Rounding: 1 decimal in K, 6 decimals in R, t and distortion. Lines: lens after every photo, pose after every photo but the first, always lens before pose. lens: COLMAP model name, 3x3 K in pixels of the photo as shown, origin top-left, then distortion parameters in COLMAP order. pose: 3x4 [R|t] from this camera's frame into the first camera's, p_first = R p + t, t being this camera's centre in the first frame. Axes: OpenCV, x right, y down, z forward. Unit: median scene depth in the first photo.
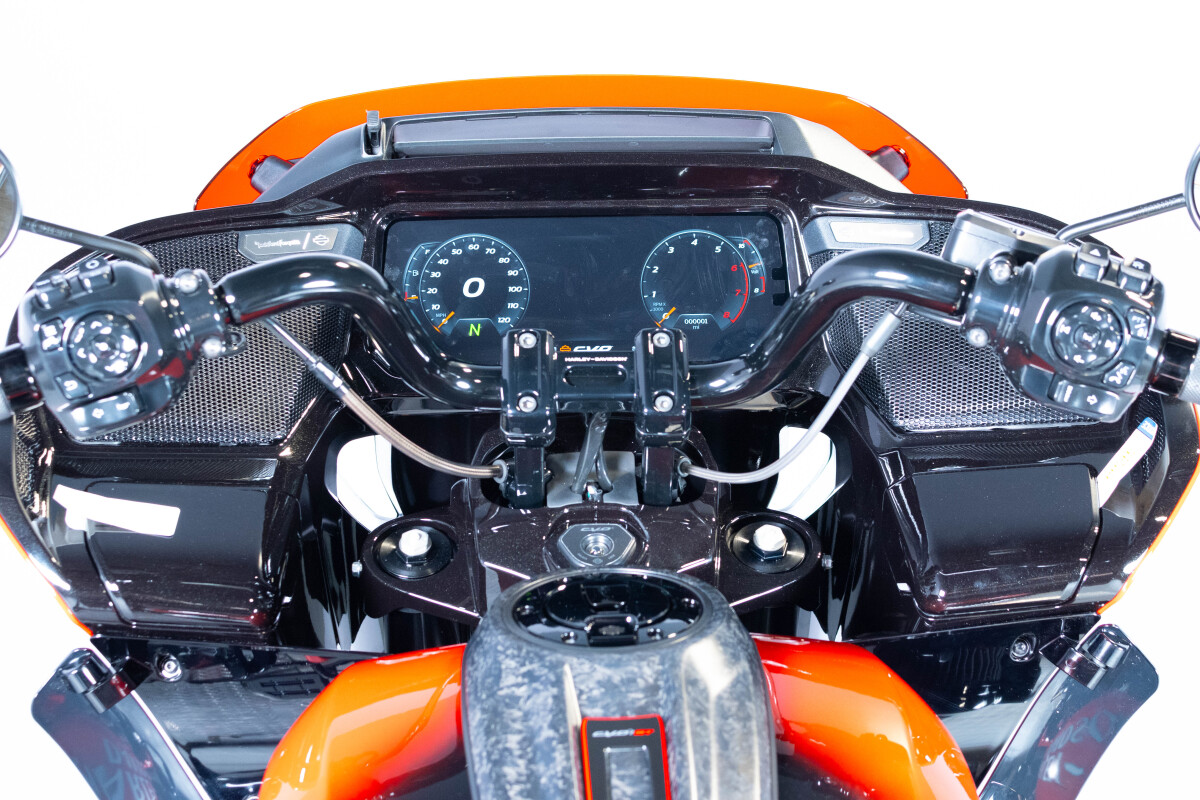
lens RADIAL K [[1829.7, 0, 600.0], [0, 1829.7, 400.0], [0, 0, 1]] dist [0.004586, 0.020426]
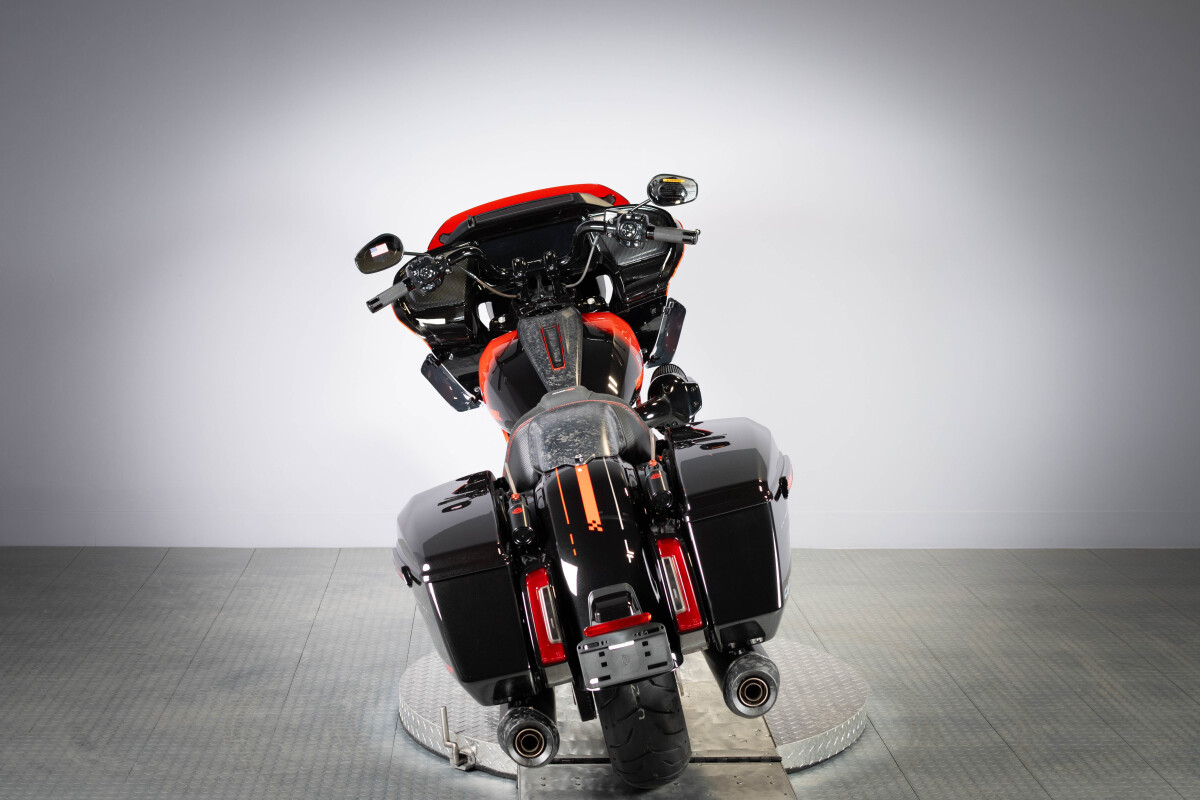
lens RADIAL K [[1829.7, 0, 600.0], [0, 1829.7, 400.0], [0, 0, 1]] dist [0.004586, 0.020426]
pose [[0.977102, -0.209237, -0.038628, 0.241401], [0.207503, 0.977221, -0.044505, 0.511331], [0.047060, 0.035470, 0.998262, -3.197683]]
